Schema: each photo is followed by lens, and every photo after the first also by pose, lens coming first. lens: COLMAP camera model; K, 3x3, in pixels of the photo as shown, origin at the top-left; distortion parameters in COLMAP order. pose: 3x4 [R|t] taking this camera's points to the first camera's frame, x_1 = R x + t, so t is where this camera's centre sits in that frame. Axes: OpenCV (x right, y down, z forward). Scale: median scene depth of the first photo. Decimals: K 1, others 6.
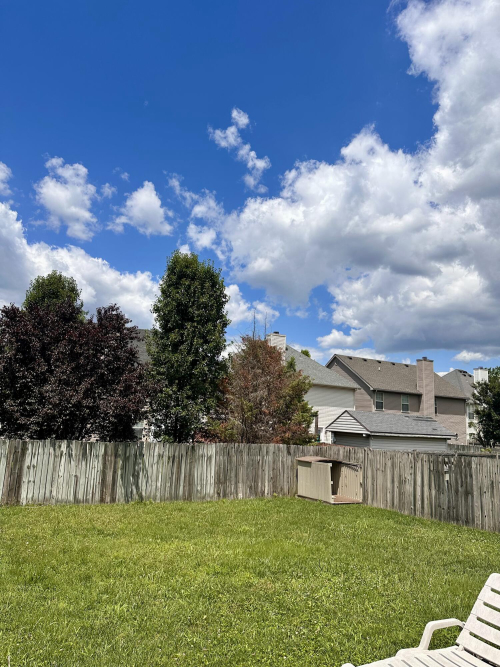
lens RADIAL K [[463.7, 0, 250.0], [0, 463.7, 333.5], [0, 0, 1]] dist [0.115473, -0.192768]
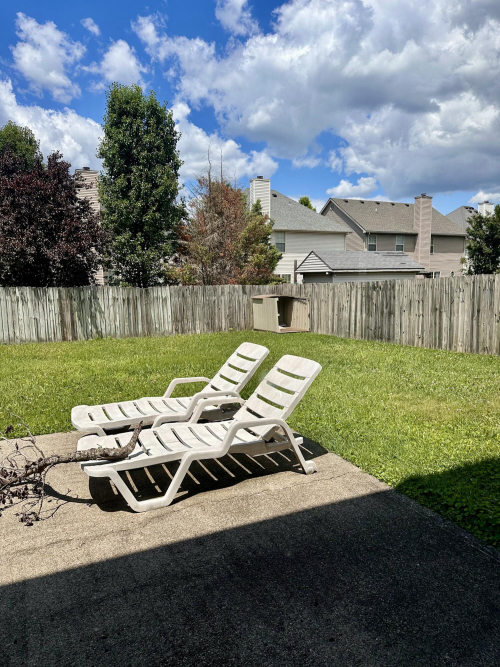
lens RADIAL K [[464.7, 0, 244.3], [0, 464.7, 333.0], [0, 0, 1]] dist [0.123324, -0.188375]
pose [[0.997168, -0.049994, -0.056189, 0.144187], [0.064459, 0.953010, 0.296003, 0.034302], [0.038751, -0.298786, 0.953533, -0.029731]]
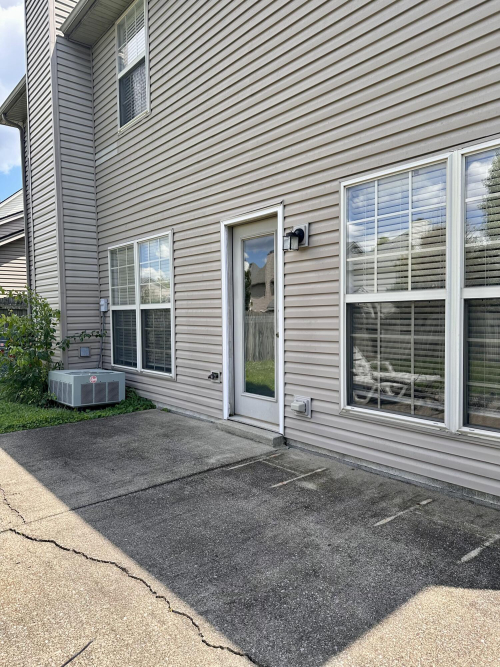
lens RADIAL K [[463.7, 0, 250.0], [0, 463.7, 333.5], [0, 0, 1]] dist [0.115473, -0.192768]
pose [[-0.232049, -0.091727, 0.968369, -0.129840], [-0.176503, 0.982987, 0.050817, 0.045539], [-0.956556, -0.159128, -0.244291, 0.057300]]
